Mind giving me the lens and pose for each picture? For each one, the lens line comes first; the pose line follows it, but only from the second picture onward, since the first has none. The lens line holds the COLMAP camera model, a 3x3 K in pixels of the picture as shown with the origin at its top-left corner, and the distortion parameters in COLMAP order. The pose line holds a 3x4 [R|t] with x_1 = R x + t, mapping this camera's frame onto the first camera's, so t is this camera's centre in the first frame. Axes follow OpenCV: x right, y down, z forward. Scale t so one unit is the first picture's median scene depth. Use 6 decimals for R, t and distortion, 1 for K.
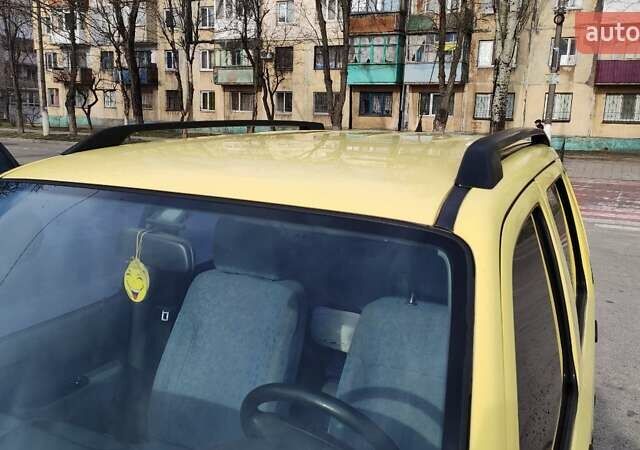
lens RADIAL K [[579.6, 0, 318.3], [0, 579.6, 221.0], [0, 0, 1]] dist [0.053059, -0.021972]
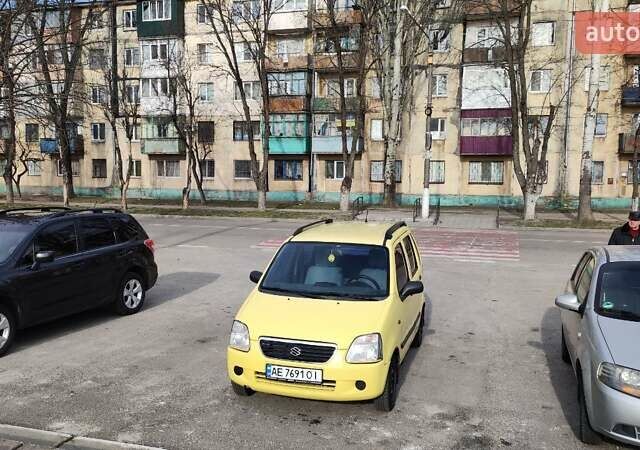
lens RADIAL K [[579.6, 0, 321.7], [0, 579.6, 225.9], [0, 0, 1]] dist [0.053059, -0.021972]
pose [[0.983793, -0.033547, 0.176143, -0.048317], [0.048316, 0.995604, -0.080239, 0.008353], [-0.172677, 0.087449, 0.981089, -0.158191]]
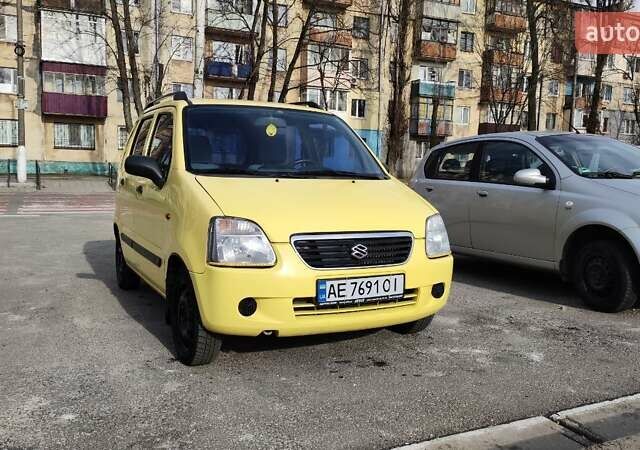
lens RADIAL K [[579.6, 0, 321.5], [0, 579.6, 224.3], [0, 0, 1]] dist [0.053059, -0.021972]
pose [[0.594846, -0.094306, 0.798289, -0.104713], [0.134325, 0.990792, 0.016955, 0.022498], [-0.792537, 0.097144, 0.602036, -0.051387]]
